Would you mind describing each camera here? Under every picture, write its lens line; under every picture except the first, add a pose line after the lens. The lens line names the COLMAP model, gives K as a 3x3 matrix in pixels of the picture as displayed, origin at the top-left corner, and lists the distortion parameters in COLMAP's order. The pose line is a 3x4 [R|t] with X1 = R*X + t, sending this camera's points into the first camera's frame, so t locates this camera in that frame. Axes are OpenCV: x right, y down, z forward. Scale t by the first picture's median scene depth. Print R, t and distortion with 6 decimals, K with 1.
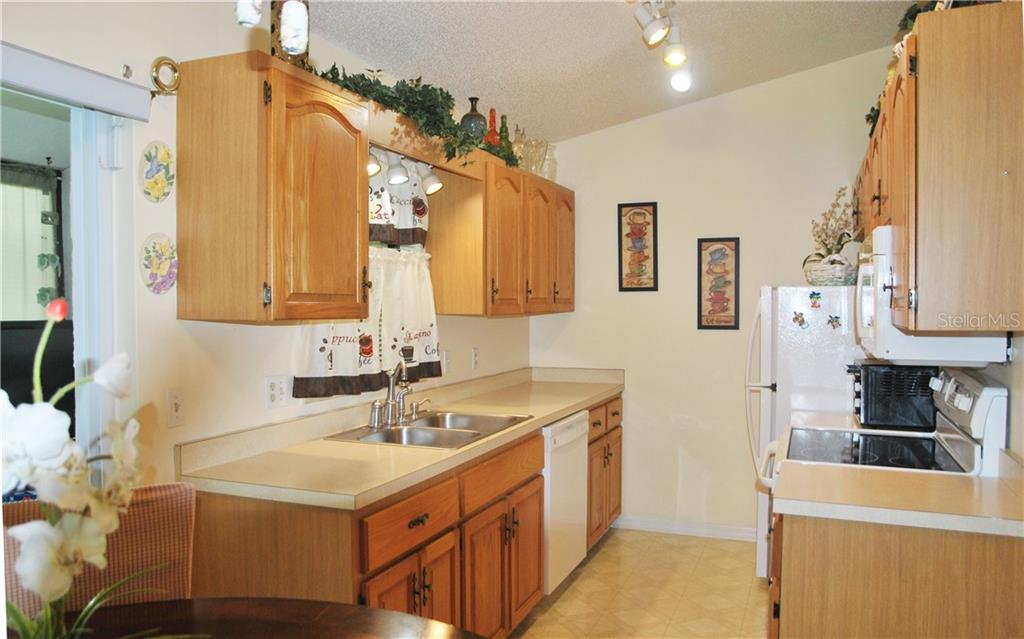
lens RADIAL K [[828.9, 0, 513.8], [0, 828.9, 326.7], [0, 0, 1]] dist [-0.036042, 0.007754]
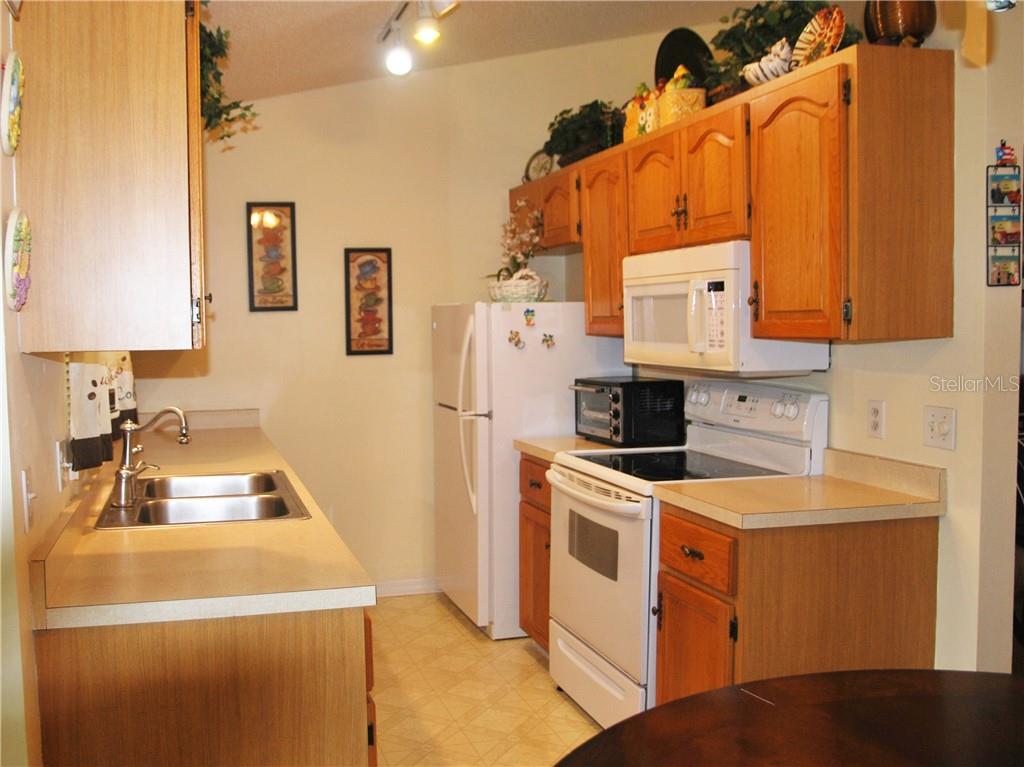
lens RADIAL K [[984.6, 0, 510.1], [0, 984.6, 380.4], [0, 0, 1]] dist [-0.104115, 0.000000]
pose [[0.796985, -0.047128, 0.602157, -0.251241], [0.033697, 0.998868, 0.033576, 0.000089], [-0.603058, -0.006469, 0.797671, 0.103792]]
